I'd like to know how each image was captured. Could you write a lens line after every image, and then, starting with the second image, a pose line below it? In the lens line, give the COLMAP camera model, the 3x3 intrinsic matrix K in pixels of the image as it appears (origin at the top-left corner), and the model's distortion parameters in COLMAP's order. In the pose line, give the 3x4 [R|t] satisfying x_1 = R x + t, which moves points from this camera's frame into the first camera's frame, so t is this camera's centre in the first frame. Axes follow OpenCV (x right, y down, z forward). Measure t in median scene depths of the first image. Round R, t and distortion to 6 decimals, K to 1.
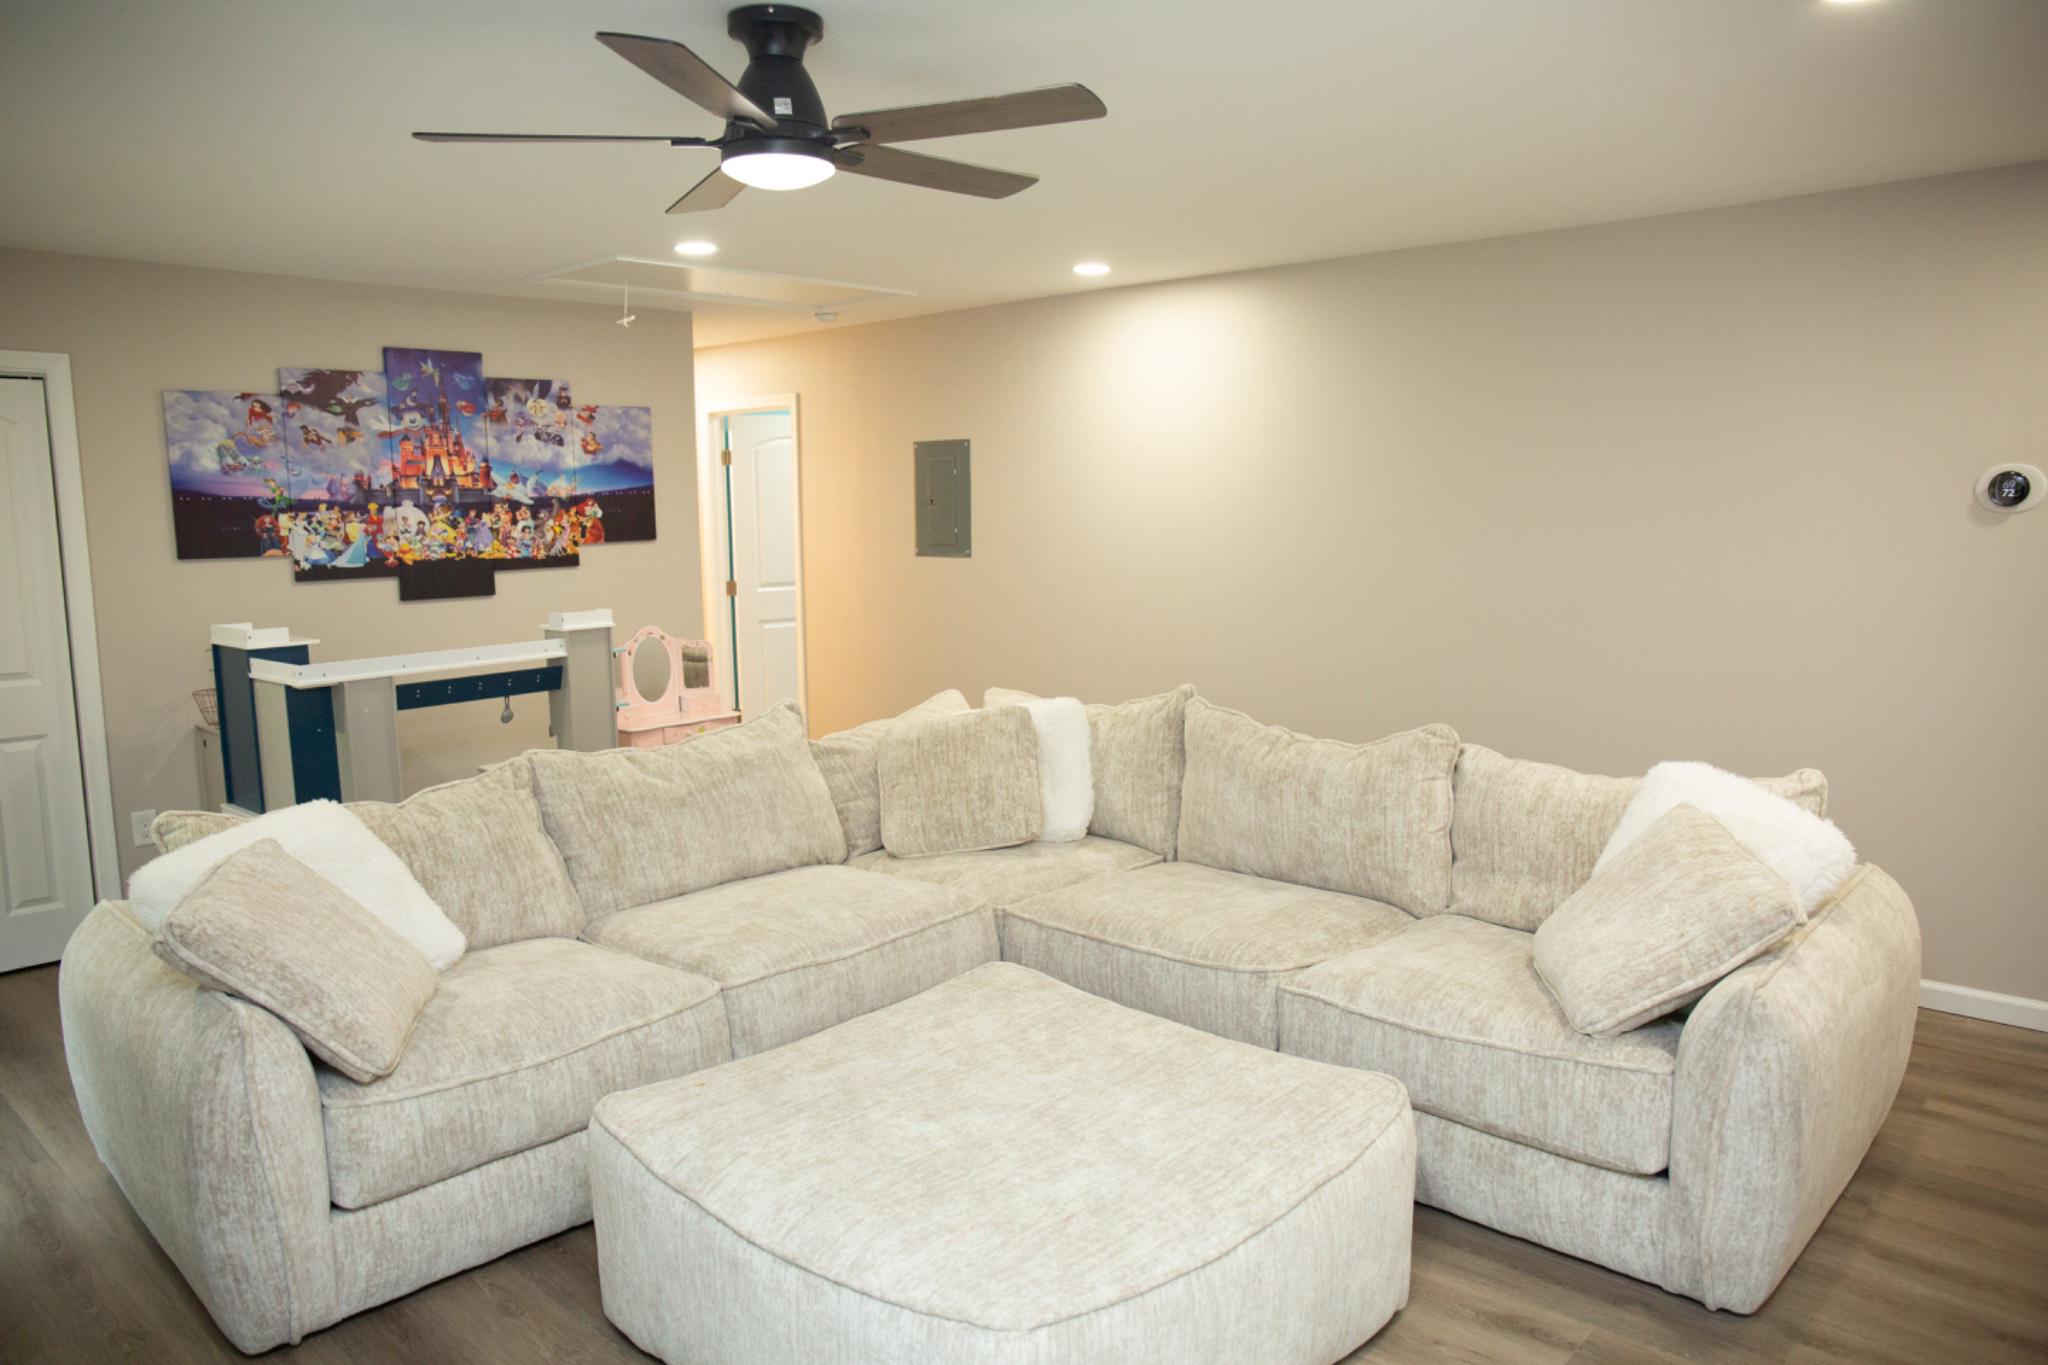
lens RADIAL K [[1407.7, 0, 1020.0], [0, 1407.7, 672.9], [0, 0, 1]] dist [-0.101359, 0.090315]
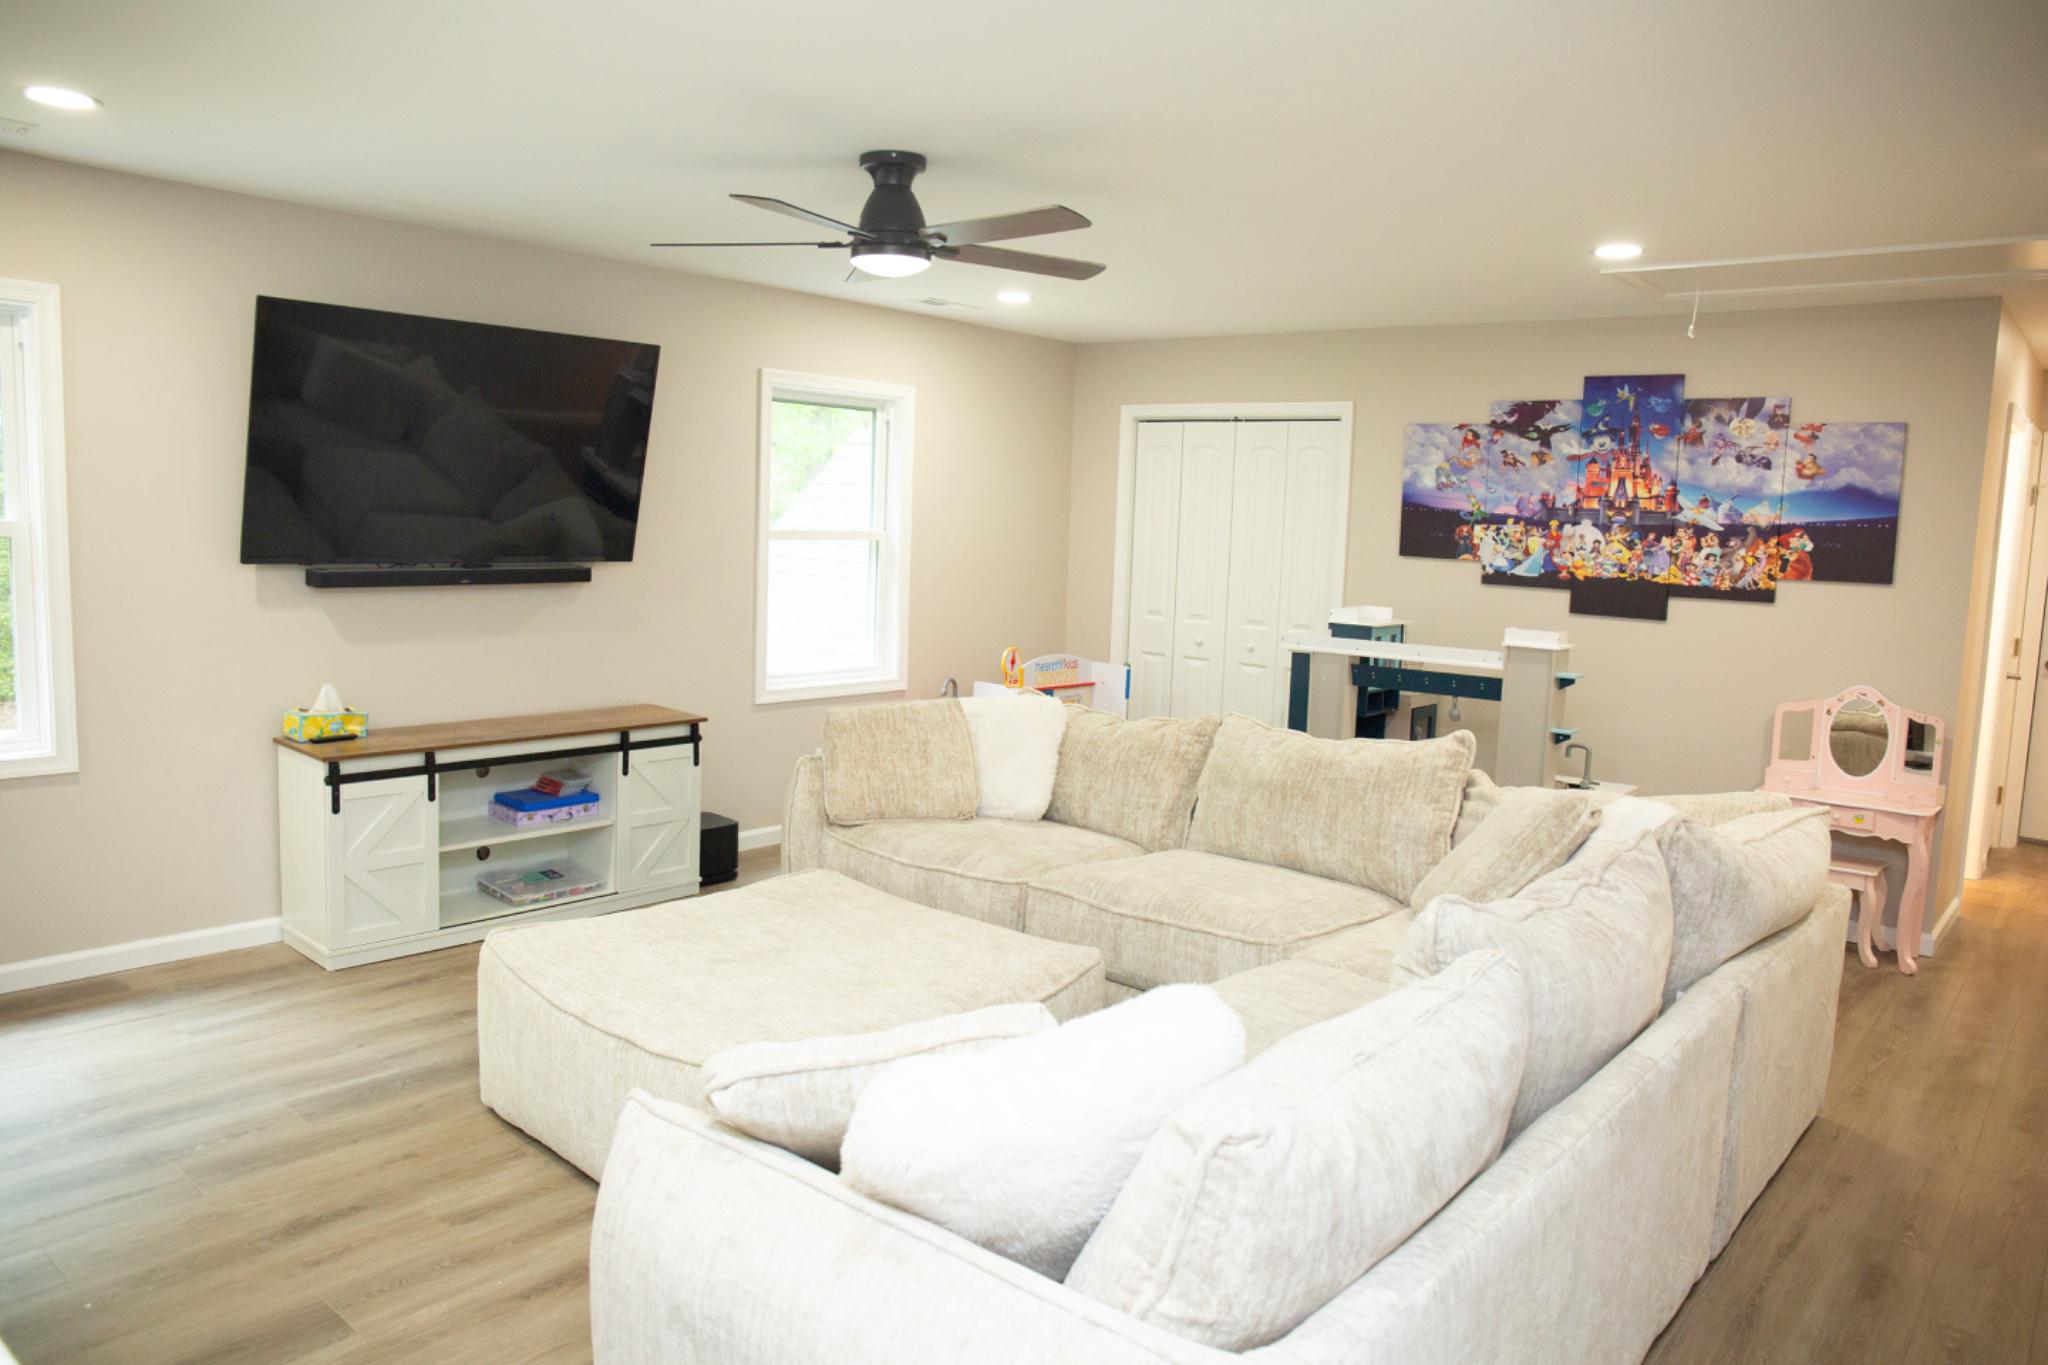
lens RADIAL K [[1407.7, 0, 1020.0], [0, 1407.7, 672.9], [0, 0, 1]] dist [-0.101359, 0.090315]
pose [[0.039061, 0.129664, -0.990788, 0.600757], [-0.161818, 0.979278, 0.121778, -0.068006], [0.986047, 0.155571, 0.059233, 0.521595]]
